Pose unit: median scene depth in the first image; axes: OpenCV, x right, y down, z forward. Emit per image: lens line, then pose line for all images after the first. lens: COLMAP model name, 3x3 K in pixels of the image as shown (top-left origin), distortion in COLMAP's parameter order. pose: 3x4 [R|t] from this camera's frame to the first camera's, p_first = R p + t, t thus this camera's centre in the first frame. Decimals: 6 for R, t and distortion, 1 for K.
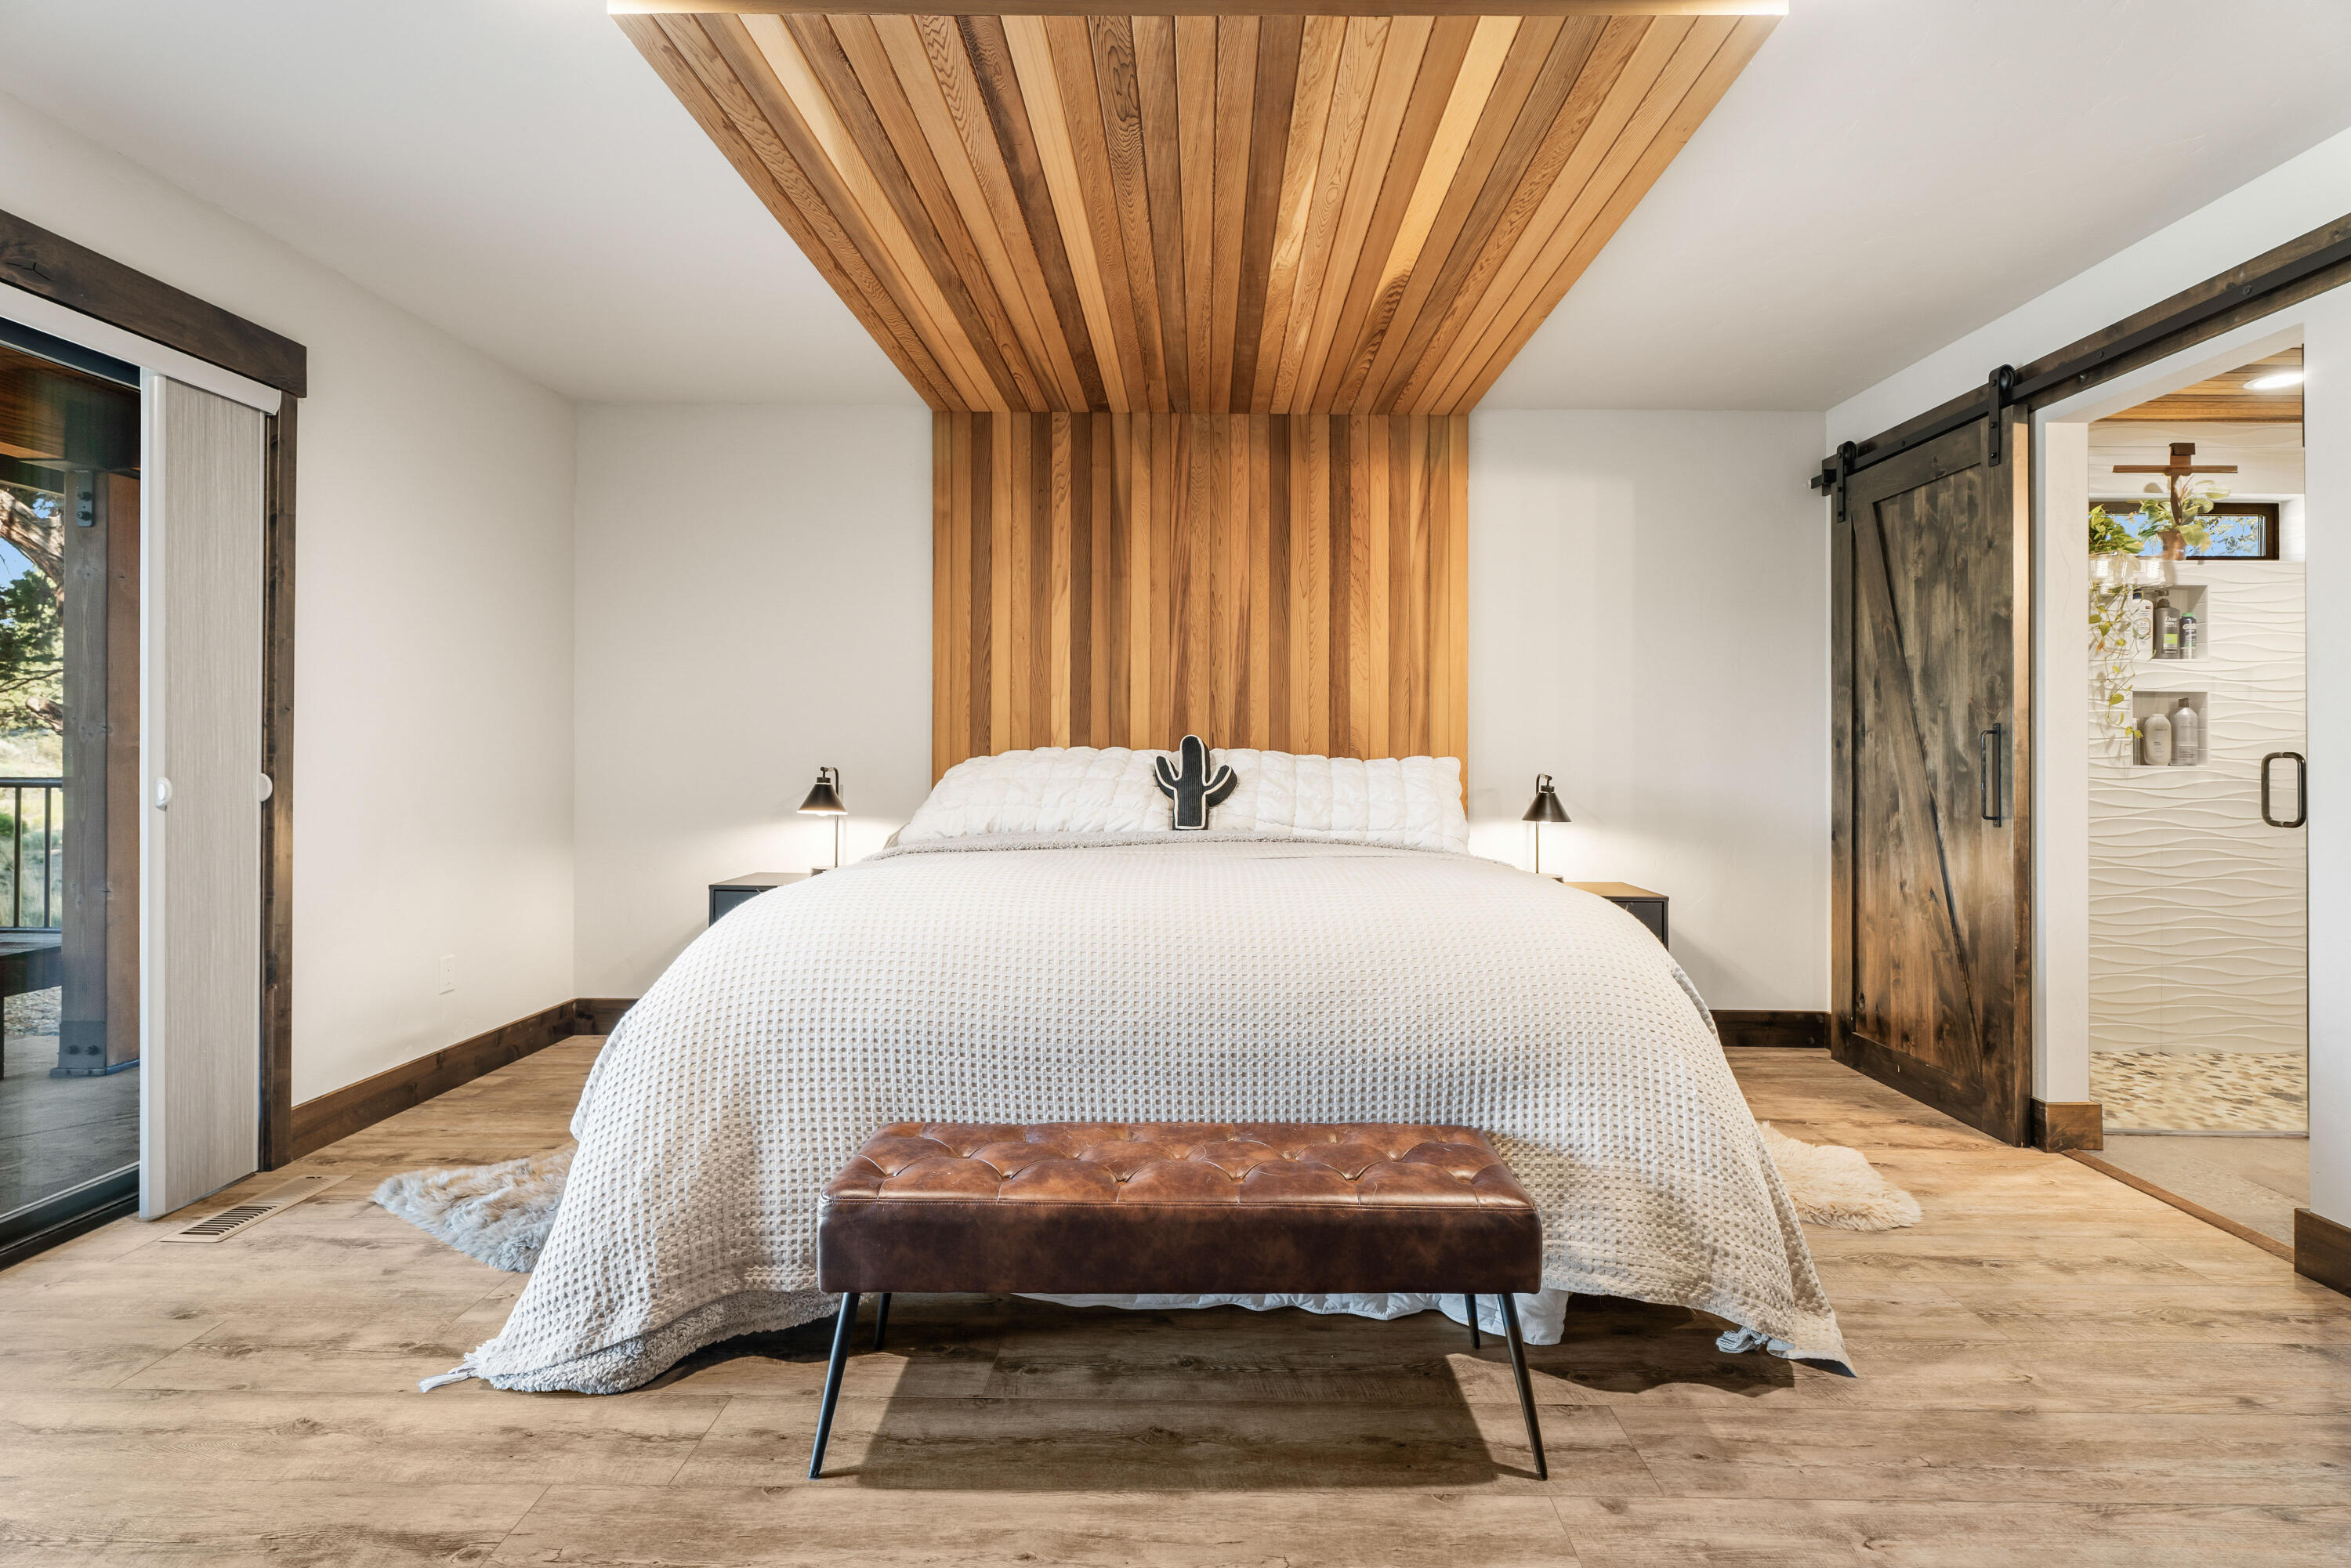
lens RADIAL K [[1097.7, 0, 1186.1], [0, 1097.7, 744.2], [0, 0, 1]] dist [0.002967, -0.001050]
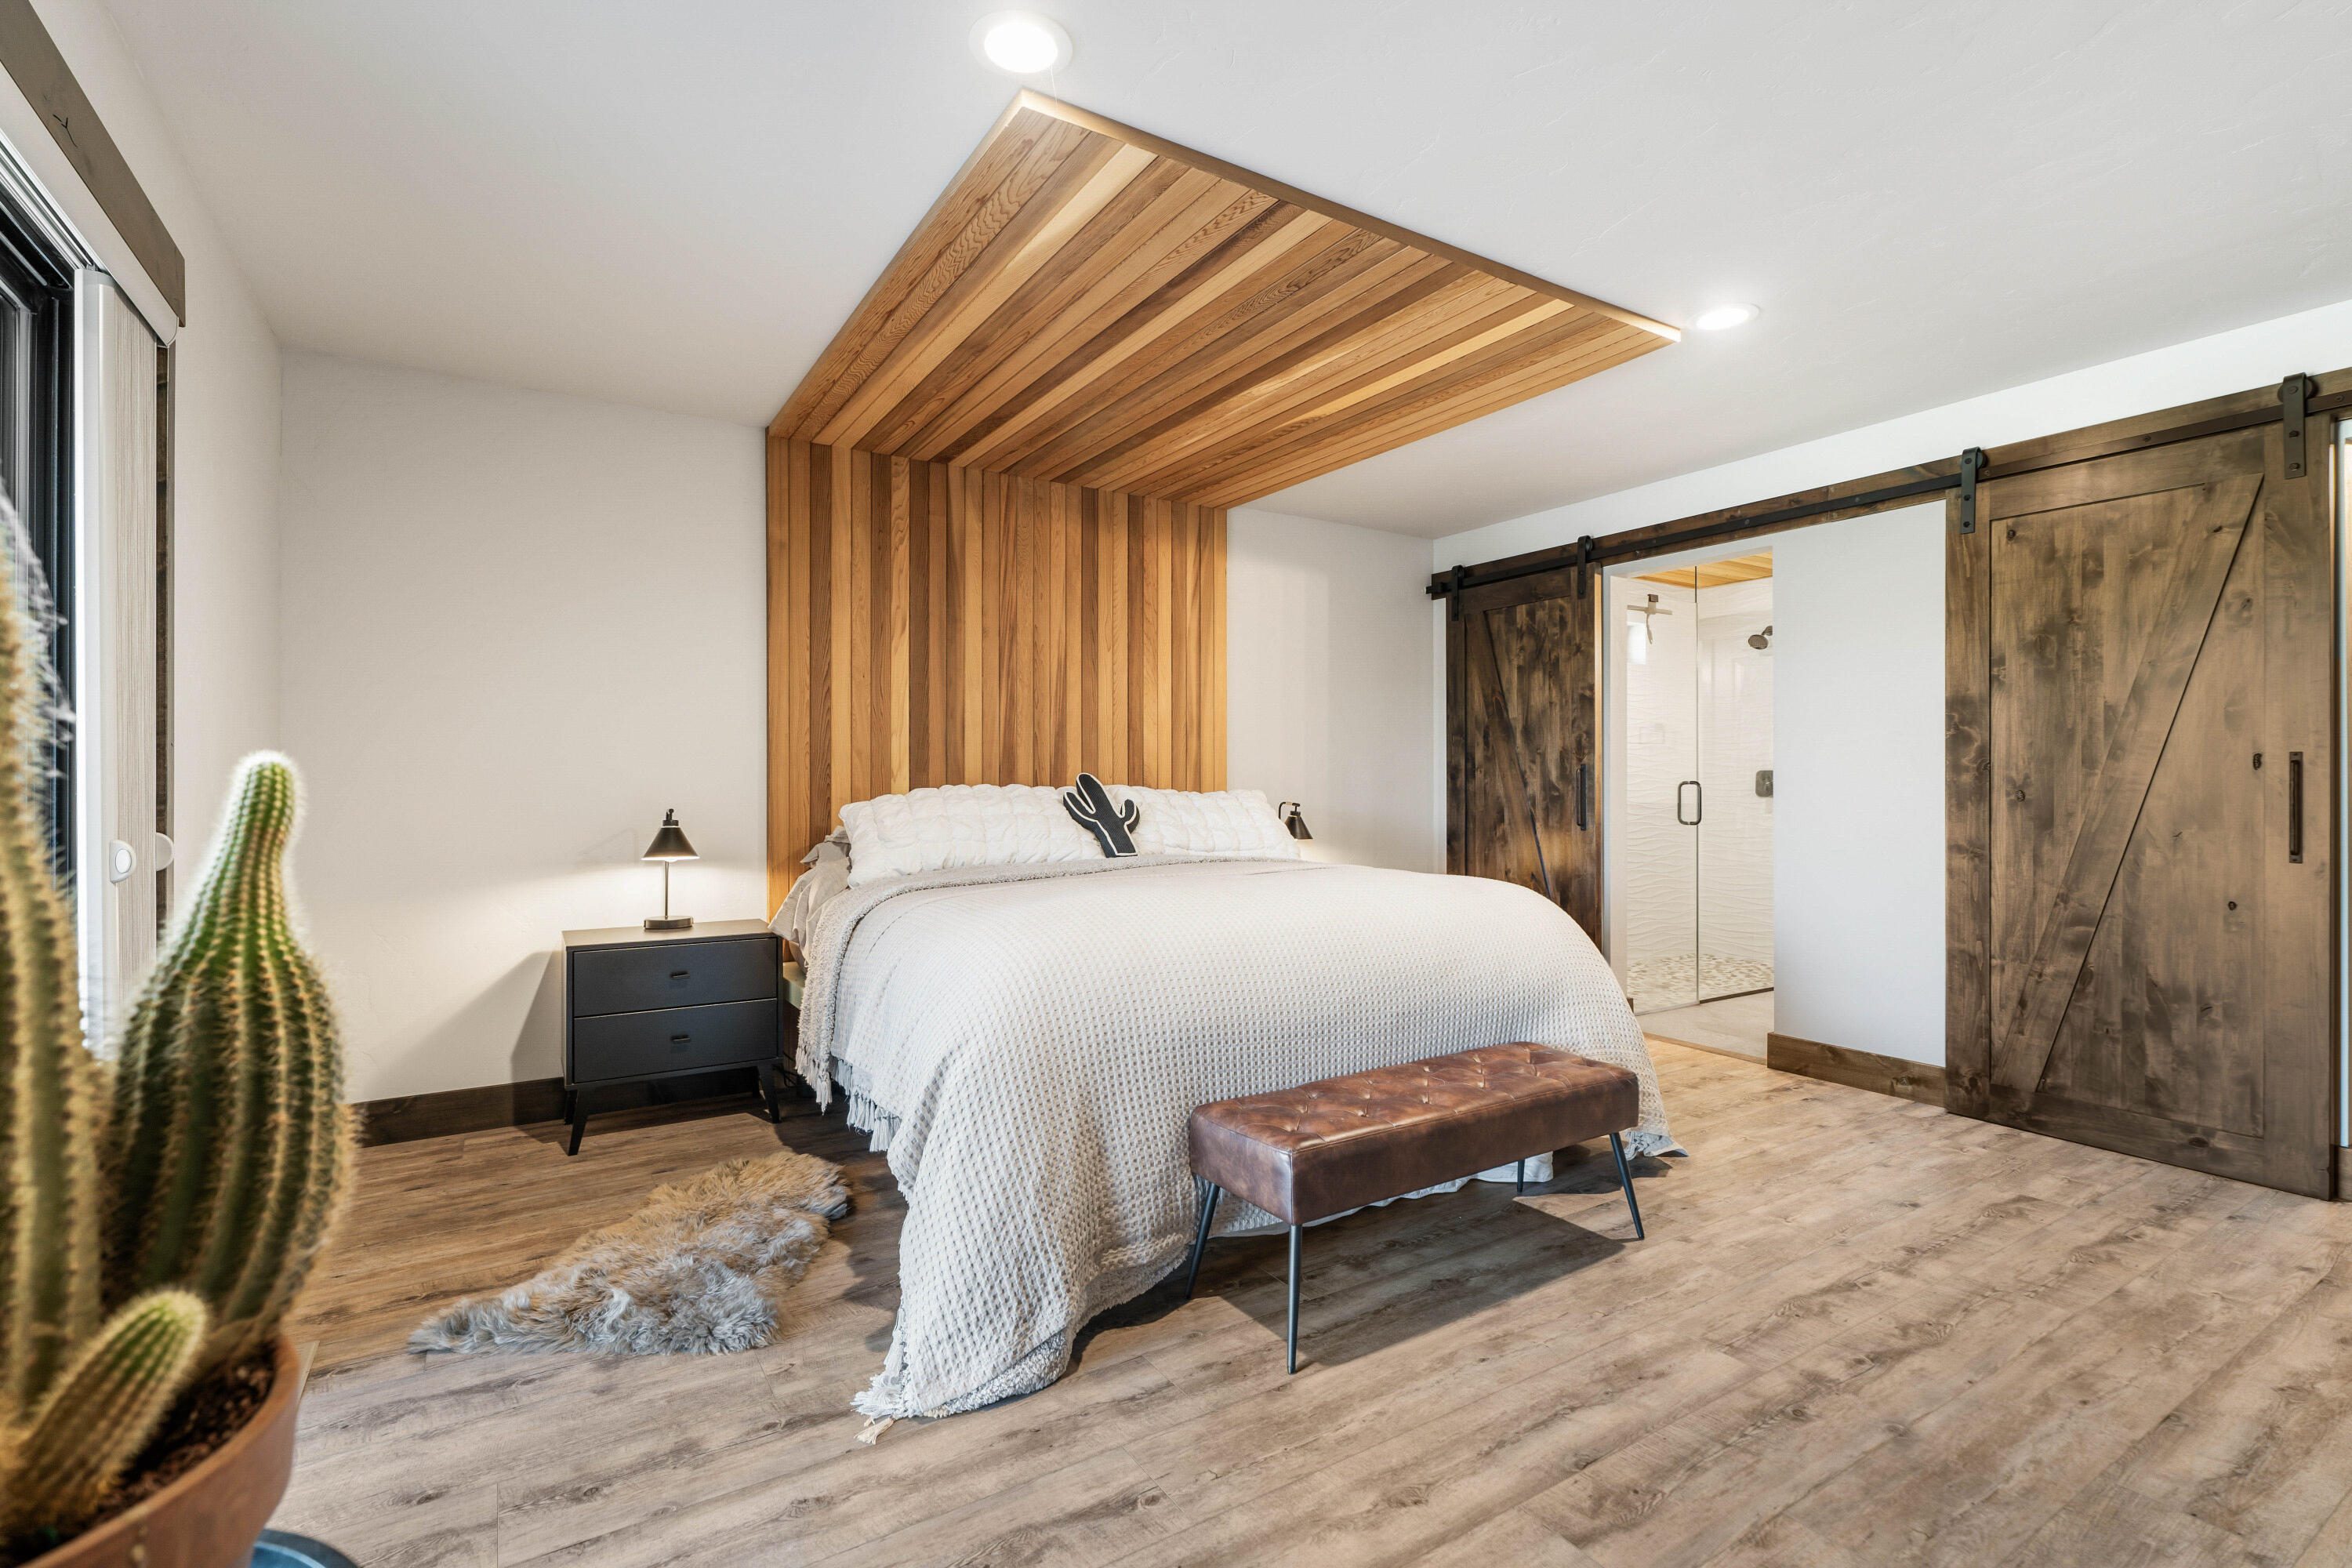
lens RADIAL K [[1082.7, 0, 1171.8], [0, 1082.7, 778.3], [0, 0, 1]] dist [0.001321, 0.000398]
pose [[0.842798, -0.006739, 0.538188, -0.541113], [0.004169, 0.999973, 0.005991, -0.009787], [-0.538214, -0.002806, 0.842804, 0.016434]]
